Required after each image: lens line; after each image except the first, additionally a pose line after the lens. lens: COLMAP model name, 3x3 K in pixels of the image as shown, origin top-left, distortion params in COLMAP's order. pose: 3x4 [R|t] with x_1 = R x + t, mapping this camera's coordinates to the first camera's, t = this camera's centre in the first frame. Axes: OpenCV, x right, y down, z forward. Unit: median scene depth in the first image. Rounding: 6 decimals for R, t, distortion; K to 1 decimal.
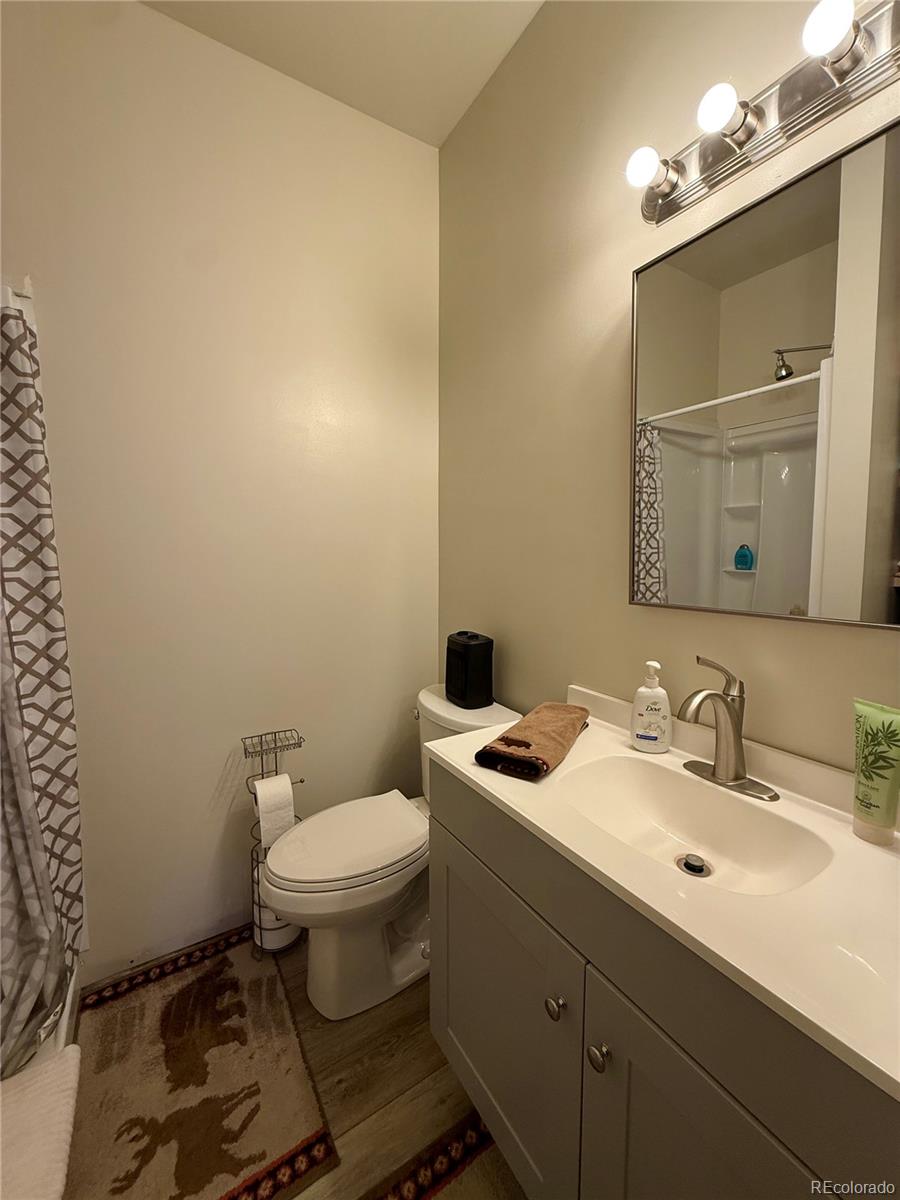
lens RADIAL K [[478.1, 0, 451.1], [0, 478.1, 596.5], [0, 0, 1]] dist [-0.000348, 0.000778]
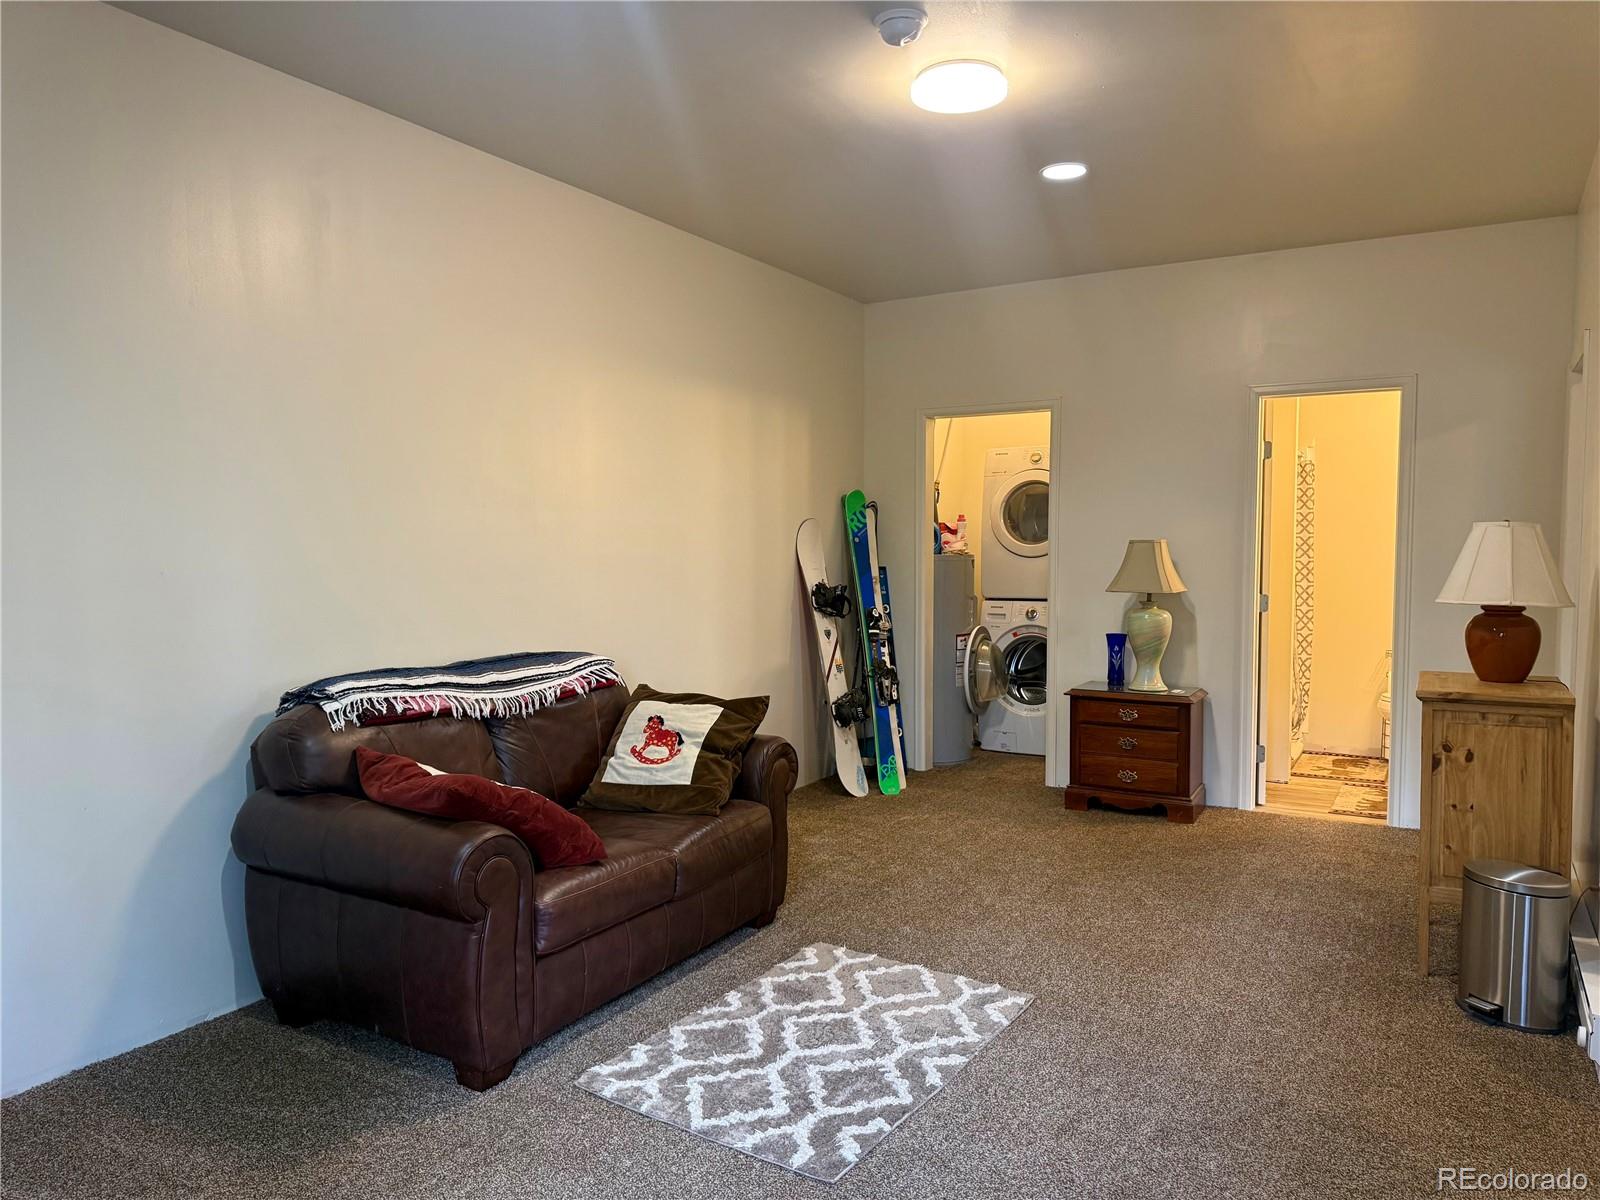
lens RADIAL K [[1122.2, 0, 800.5], [0, 1122.2, 600.7], [0, 0, 1]] dist [0.030652, -0.035289]
pose [[0.452120, 0.051595, -0.890463, 3.278465], [-0.092841, 0.995625, 0.010549, 0.357382], [0.887112, 0.077902, 0.454932, -4.109311]]
